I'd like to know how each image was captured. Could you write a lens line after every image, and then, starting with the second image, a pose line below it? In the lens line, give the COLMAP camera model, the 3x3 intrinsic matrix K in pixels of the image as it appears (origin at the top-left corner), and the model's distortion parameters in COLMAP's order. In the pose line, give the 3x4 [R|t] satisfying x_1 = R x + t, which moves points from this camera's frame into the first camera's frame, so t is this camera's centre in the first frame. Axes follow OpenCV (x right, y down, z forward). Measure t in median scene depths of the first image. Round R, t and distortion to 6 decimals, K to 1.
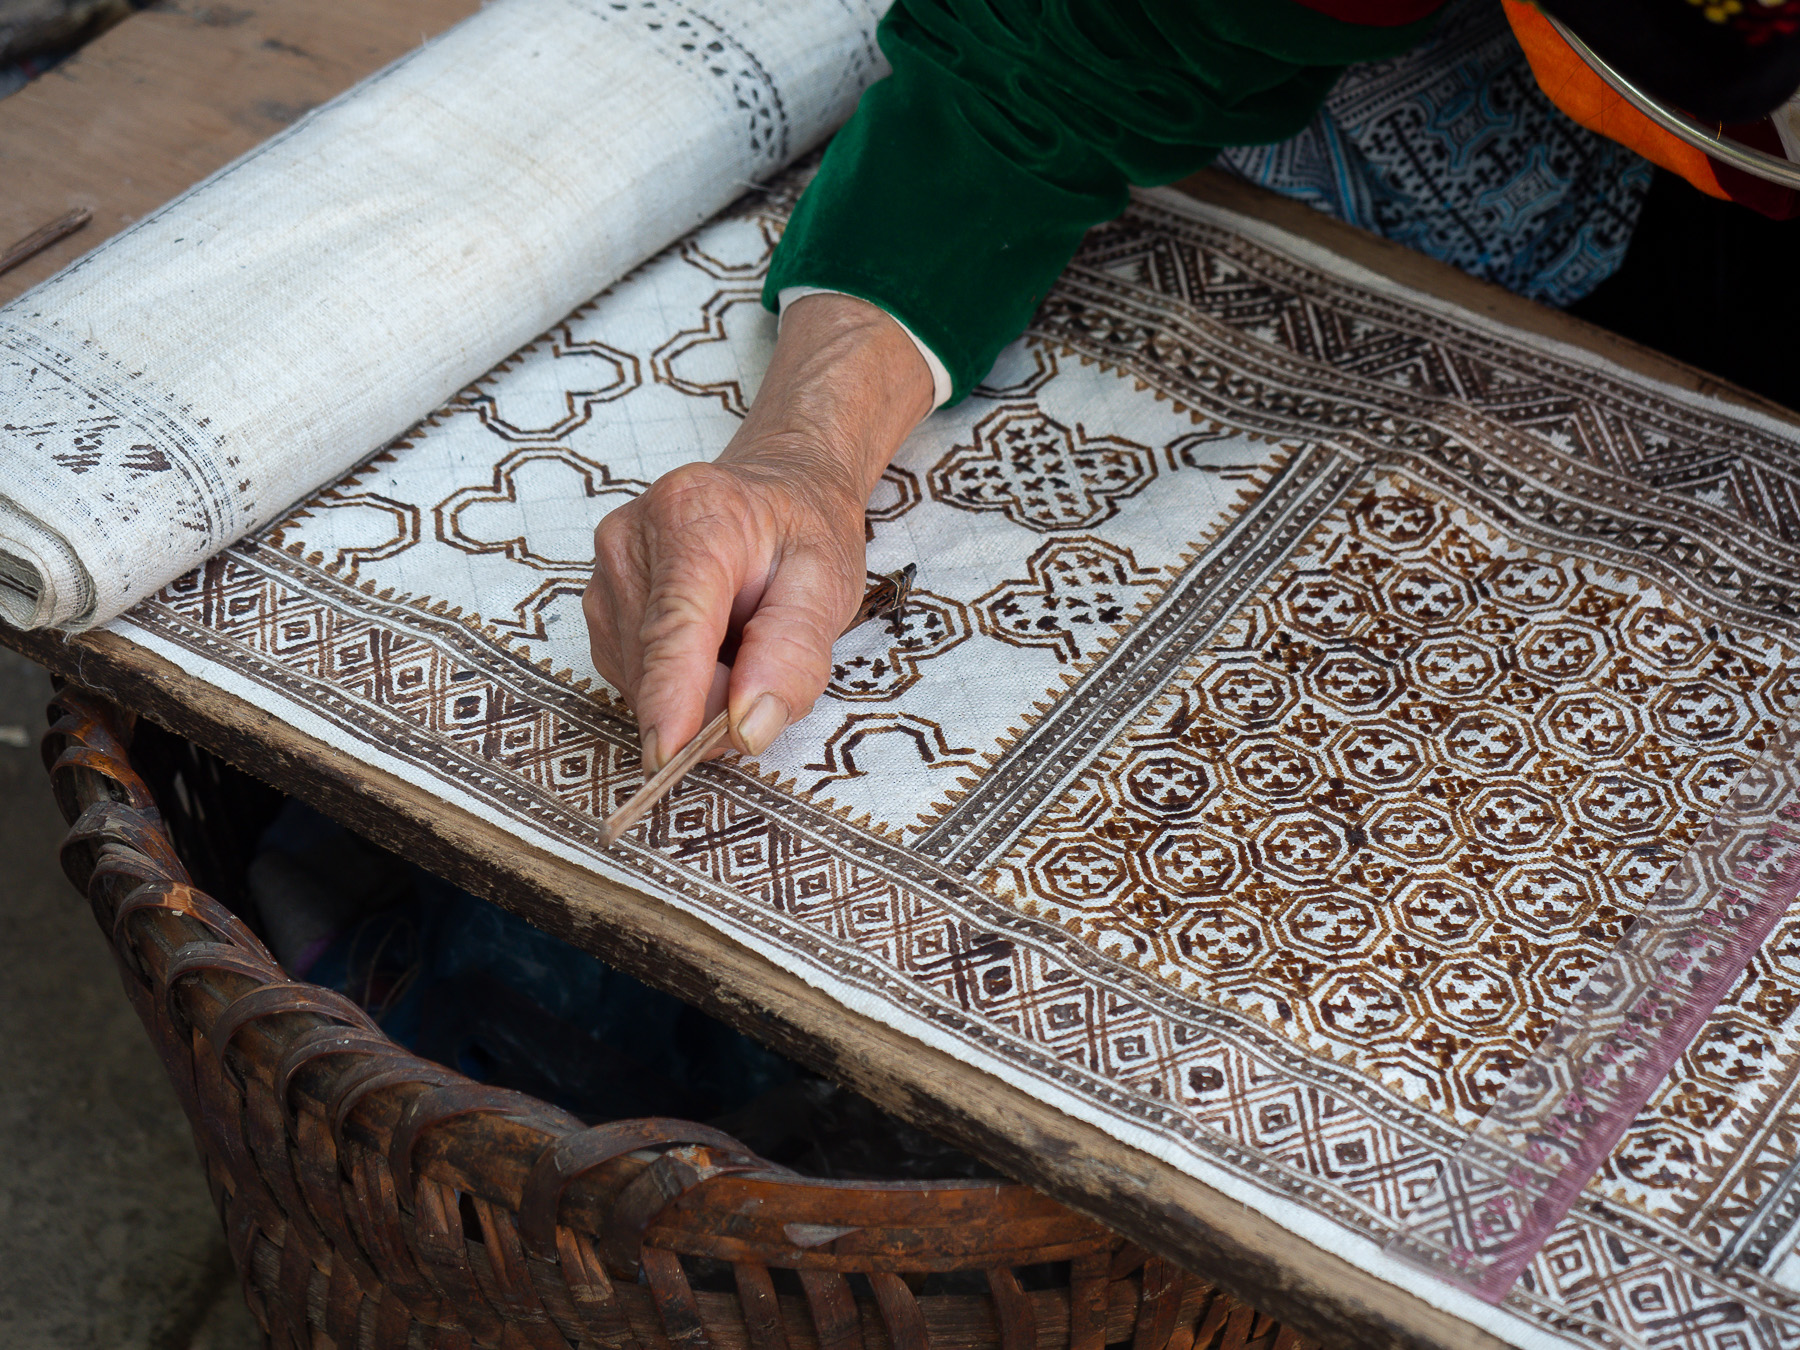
lens RADIAL K [[4172.2, 0, 907.6], [0, 4172.2, 676.0], [0, 0, 1]] dist [-0.020307, 0.000000]
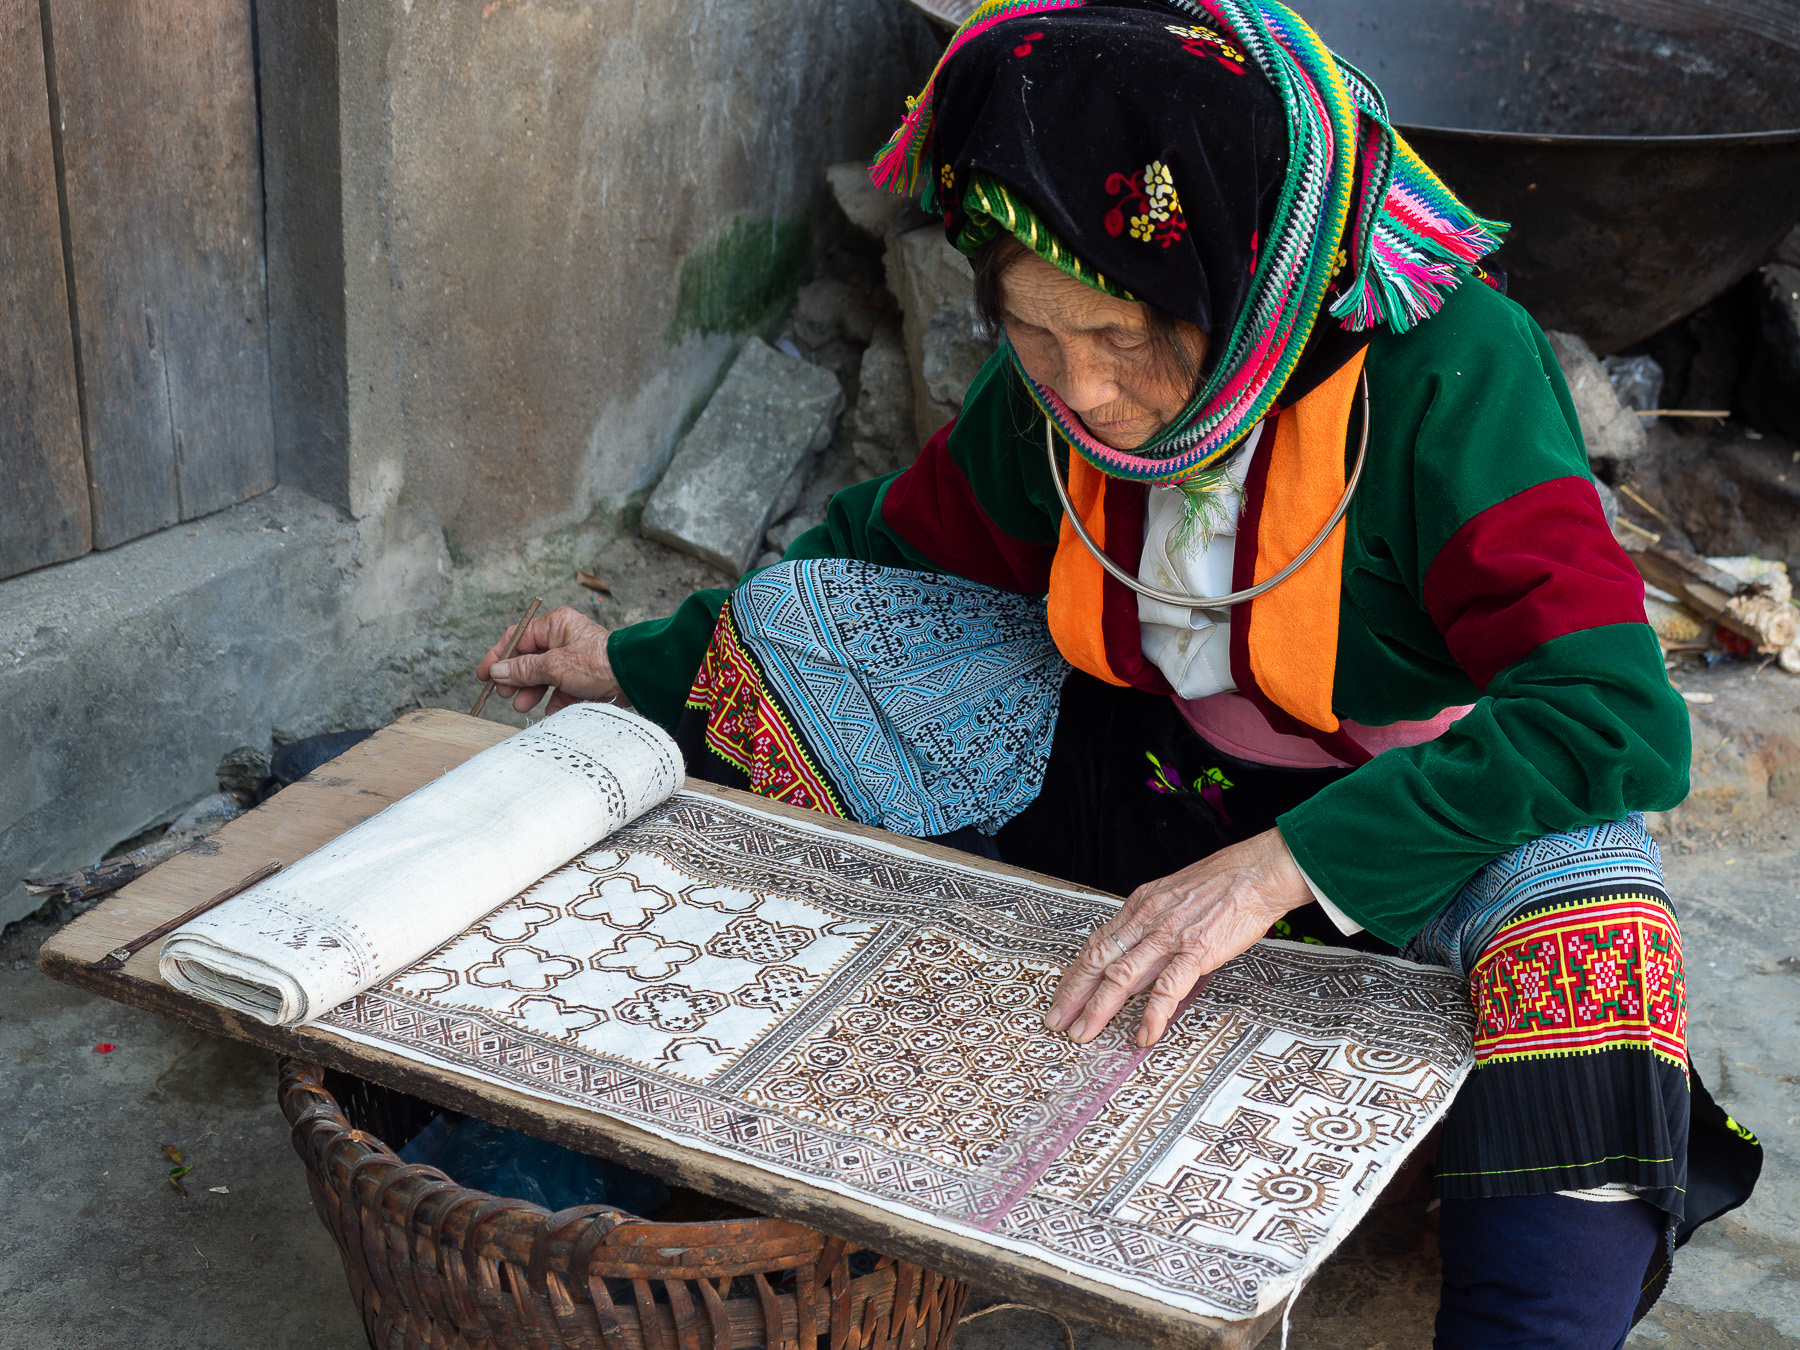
lens RADIAL K [[2962.0, 0, 895.8], [0, 2962.0, 673.5], [0, 0, 1]] dist [-0.063739, 0.000000]
pose [[0.995104, -0.055635, 0.081691, -0.014341], [0.076335, 0.957640, -0.277665, 0.257299], [-0.062782, 0.282541, 0.957198, -0.479194]]
